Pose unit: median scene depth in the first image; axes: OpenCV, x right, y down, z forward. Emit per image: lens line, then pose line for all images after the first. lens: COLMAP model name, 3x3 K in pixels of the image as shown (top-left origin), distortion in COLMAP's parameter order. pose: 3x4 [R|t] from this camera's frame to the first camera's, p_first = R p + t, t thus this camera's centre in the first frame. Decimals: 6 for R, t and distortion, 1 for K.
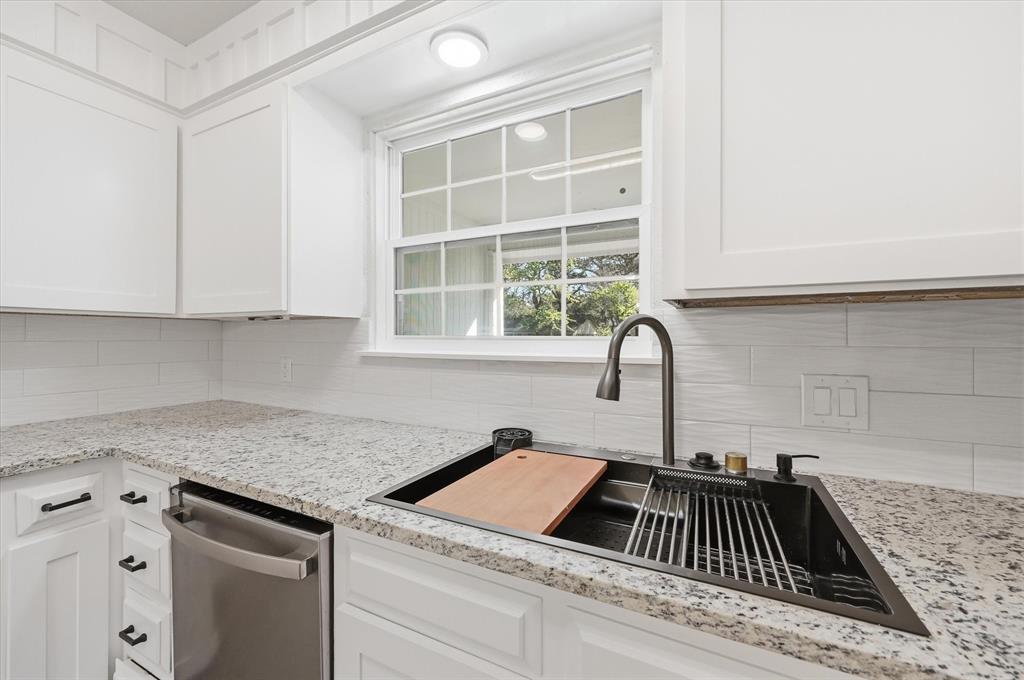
lens RADIAL K [[405.1, 0, 515.5], [0, 405.1, 335.6], [0, 0, 1]] dist [-0.001447, 0.000175]
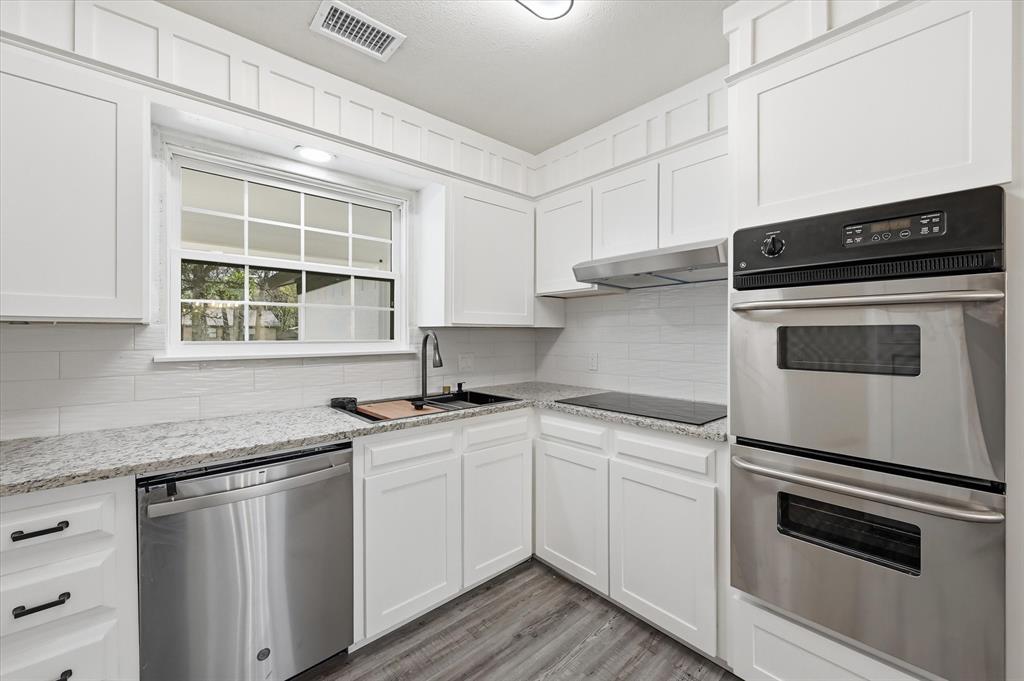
lens RADIAL K [[405.1, 0, 515.5], [0, 405.1, 336.1], [0, 0, 1]] dist [-0.001447, 0.000175]
pose [[0.363445, 0.001746, 0.931614, -0.992897], [0.003546, 0.999988, -0.003257, -0.007940], [-0.931609, 0.004487, 0.363435, -0.196091]]
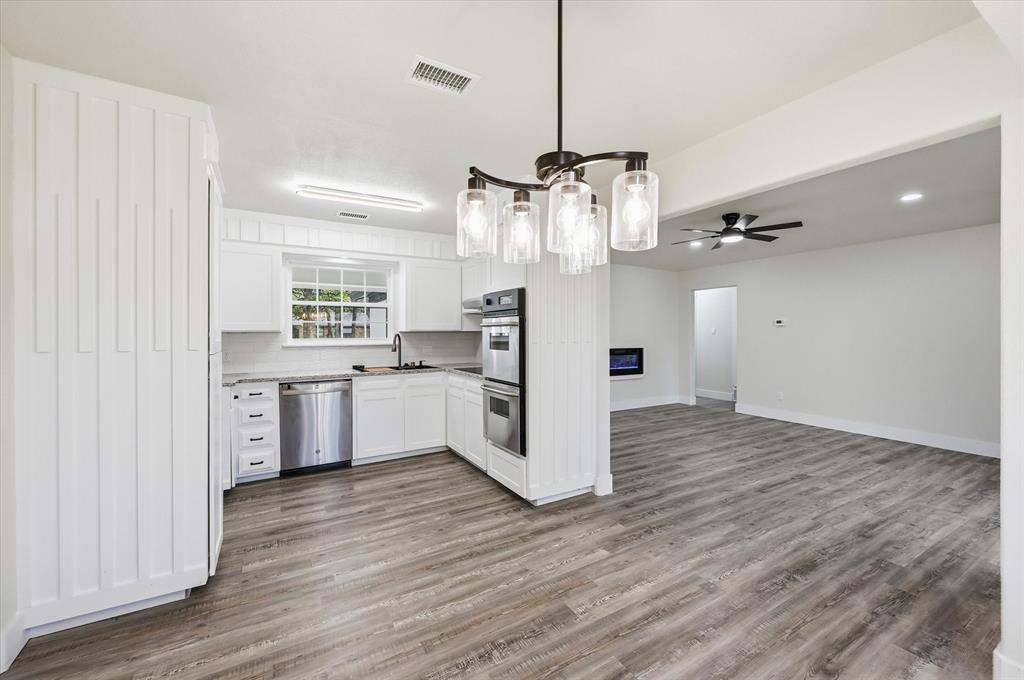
lens RADIAL K [[411.4, 0, 513.1], [0, 411.4, 335.2], [0, 0, 1]] dist [0.001133, 0.000096]
pose [[0.544550, 0.000731, 0.838728, -1.773047], [0.002476, 0.999994, -0.002479, -0.010734], [-0.838725, 0.003427, 0.544545, -1.630585]]
